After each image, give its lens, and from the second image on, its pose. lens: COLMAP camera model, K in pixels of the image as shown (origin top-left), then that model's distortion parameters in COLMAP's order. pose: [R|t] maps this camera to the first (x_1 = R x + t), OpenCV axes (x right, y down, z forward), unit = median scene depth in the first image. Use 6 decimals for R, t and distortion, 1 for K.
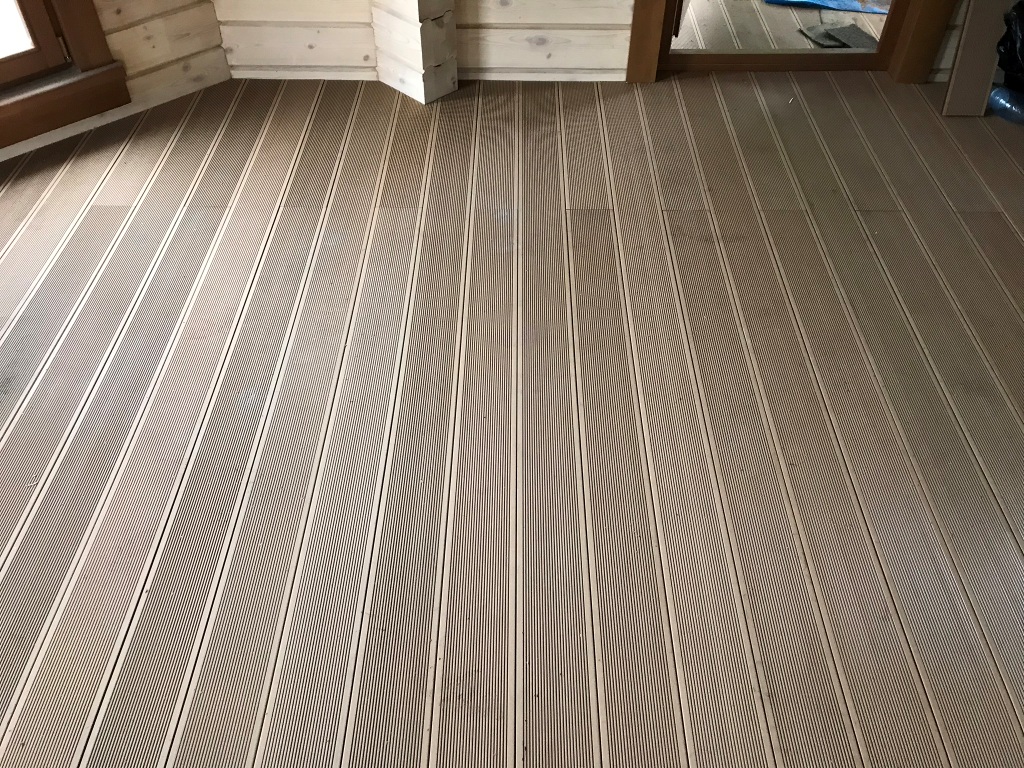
lens RADIAL K [[843.6, 0, 512.0], [0, 843.6, 384.0], [0, 0, 1]] dist [0.060248, -0.079811]
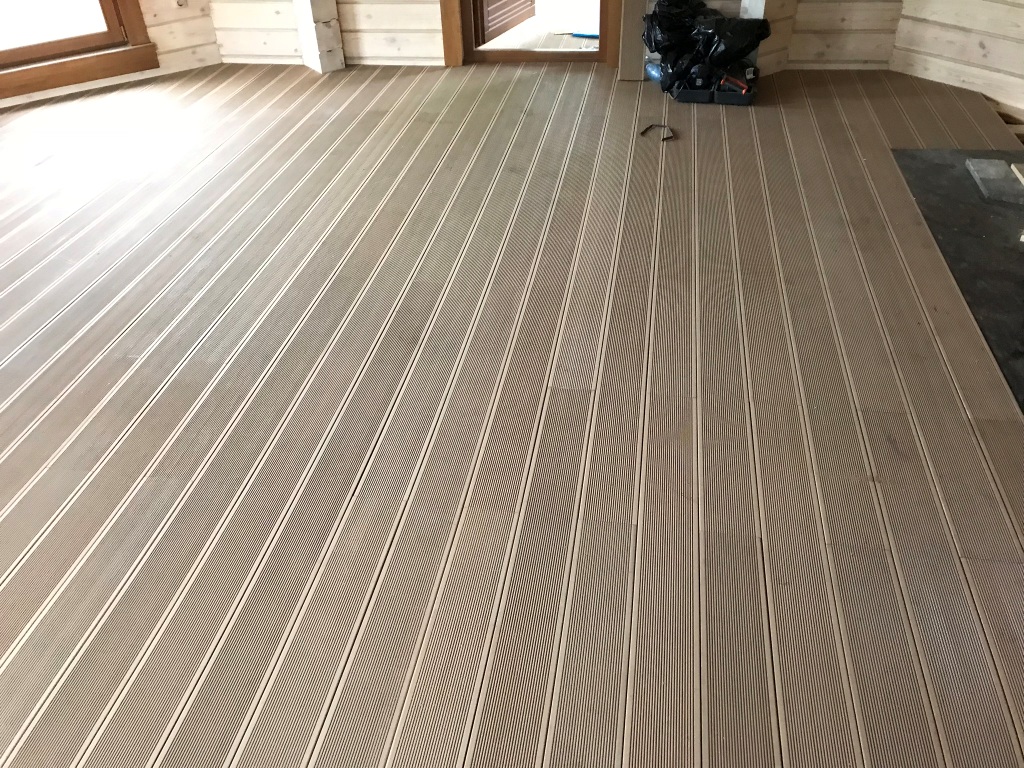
lens RADIAL K [[837.4, 0, 520.3], [0, 837.4, 380.3], [0, 0, 1]] dist [0.049726, -0.067081]
pose [[0.987647, 0.060836, -0.144407, 0.575459], [-0.082734, 0.985089, -0.150846, 0.502123], [0.133077, 0.160930, 0.977953, -0.505091]]
